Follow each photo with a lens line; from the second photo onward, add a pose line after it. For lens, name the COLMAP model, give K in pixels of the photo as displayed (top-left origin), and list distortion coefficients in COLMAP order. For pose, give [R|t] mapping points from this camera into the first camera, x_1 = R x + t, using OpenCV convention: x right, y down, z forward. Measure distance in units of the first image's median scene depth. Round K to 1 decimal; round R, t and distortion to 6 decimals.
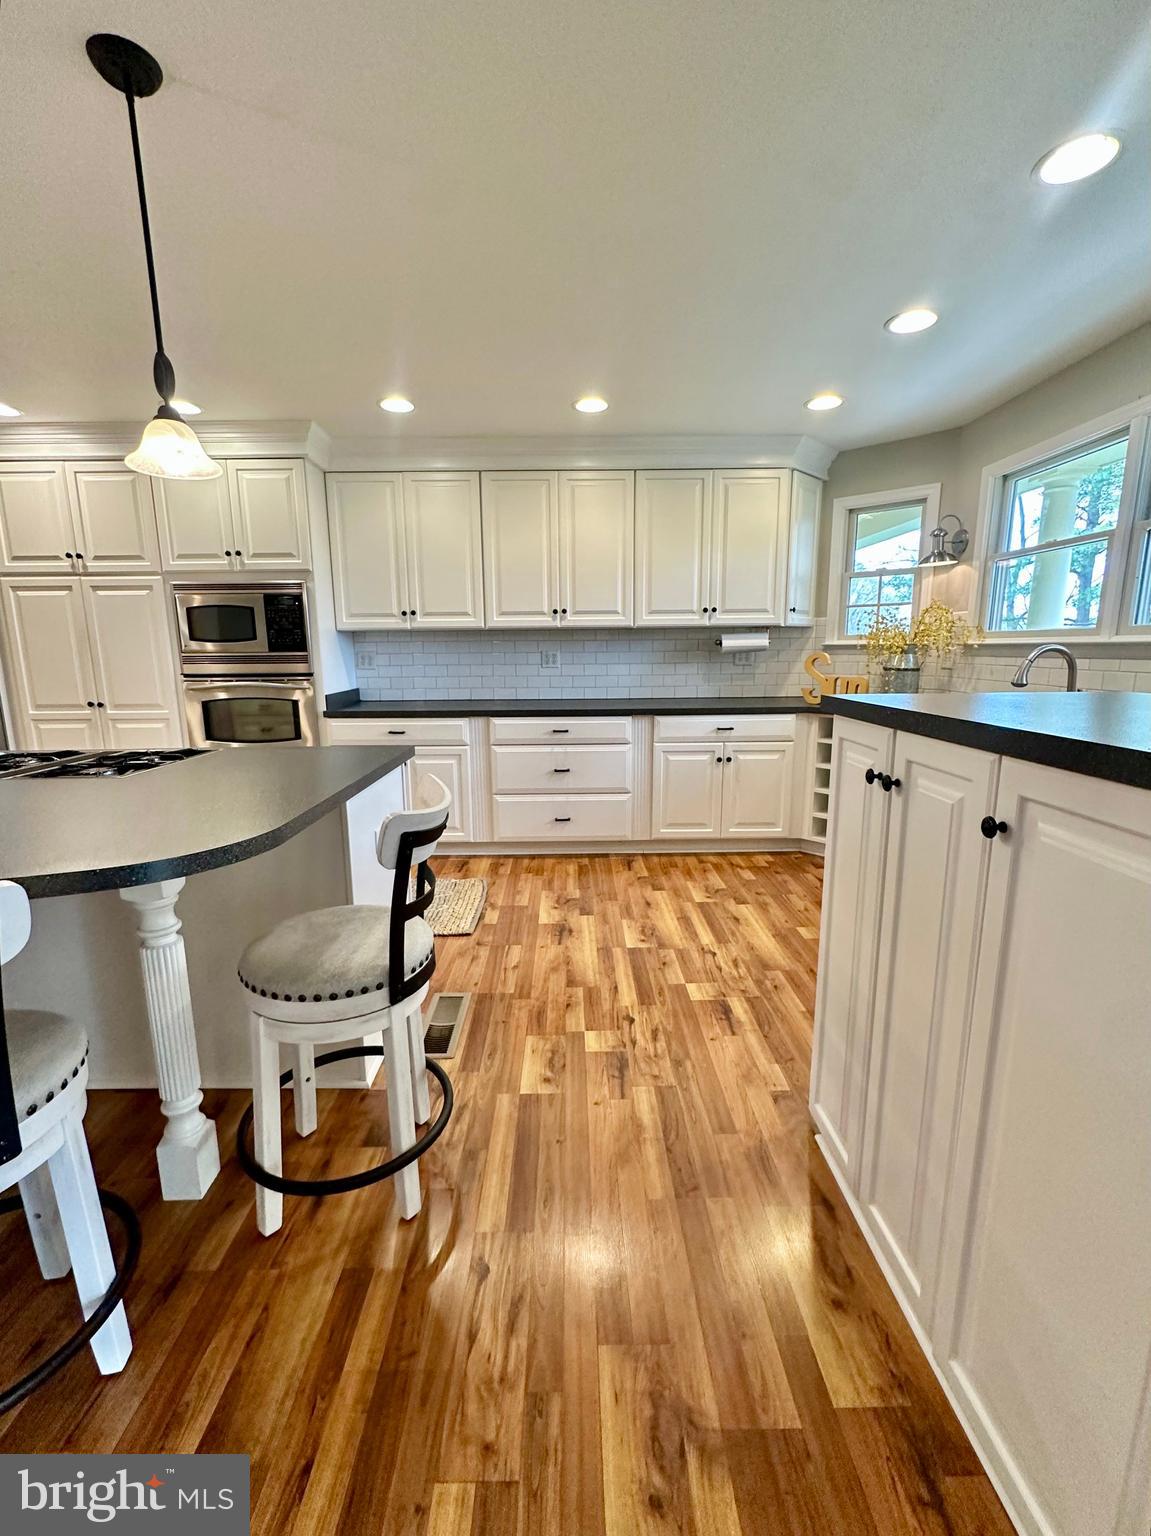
lens RADIAL K [[636.2, 0, 577.5], [0, 636.2, 766.4], [0, 0, 1]] dist [-0.007765, 0.001779]
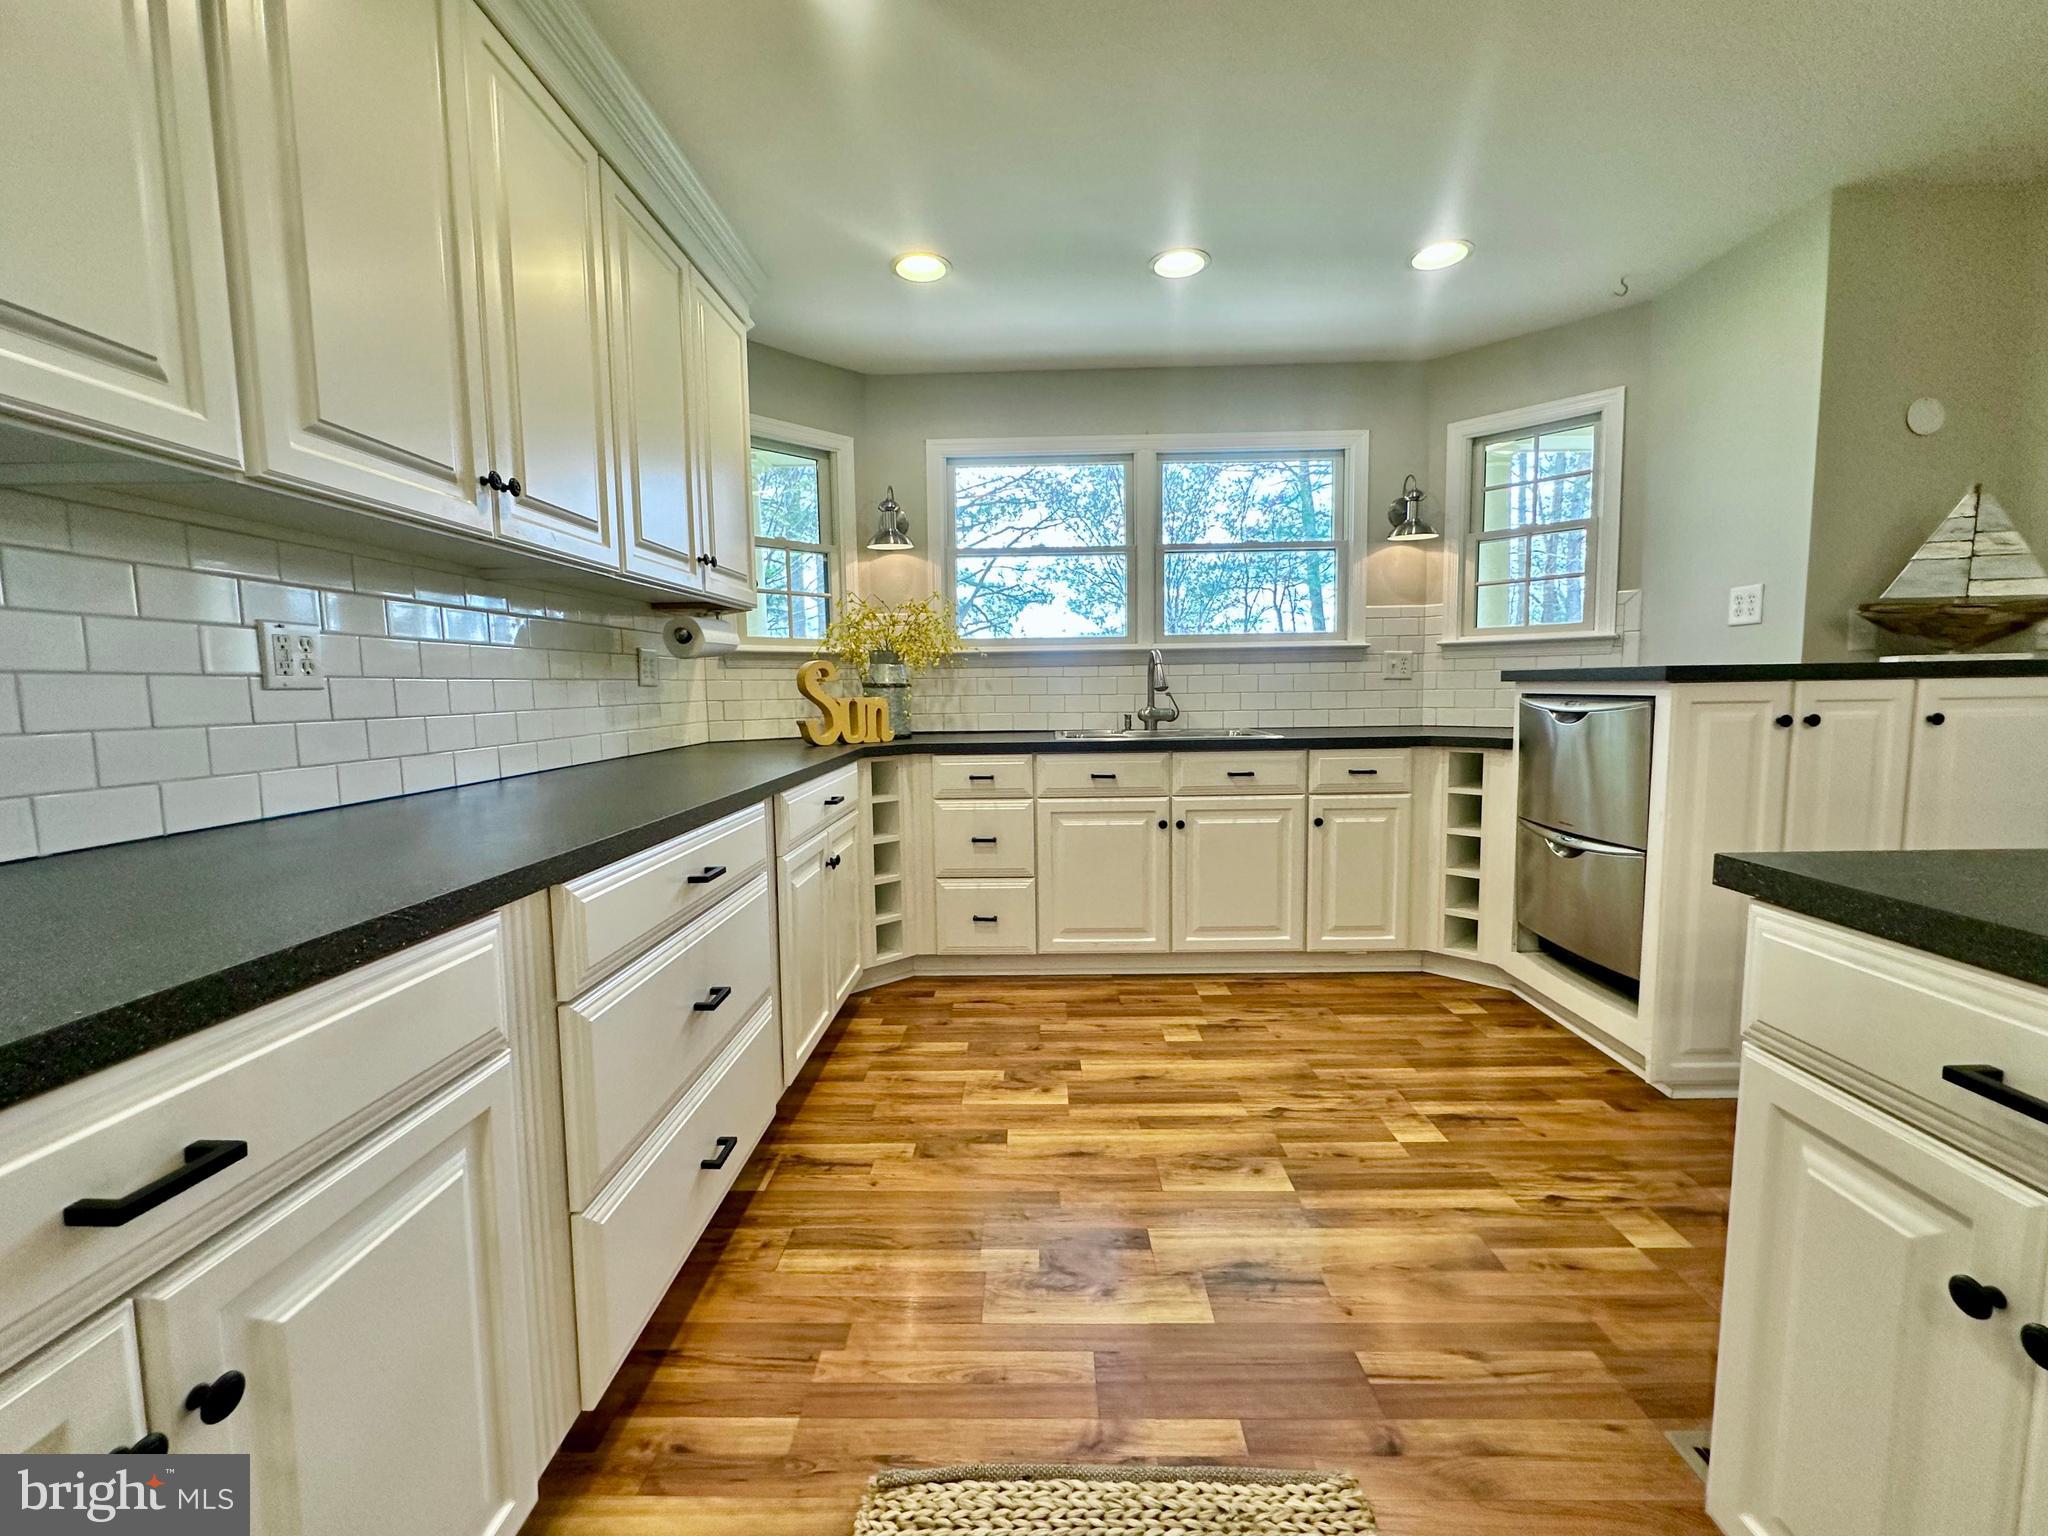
lens RADIAL K [[839.1, 0, 1024.0], [0, 839.1, 768.0], [0, 0, 1]] dist [-0.004811, -0.000477]
pose [[0.038727, -0.089331, 0.995249, -0.441582], [0.196707, 0.977189, 0.080056, -0.113564], [-0.979697, 0.192672, 0.055415, 0.850416]]
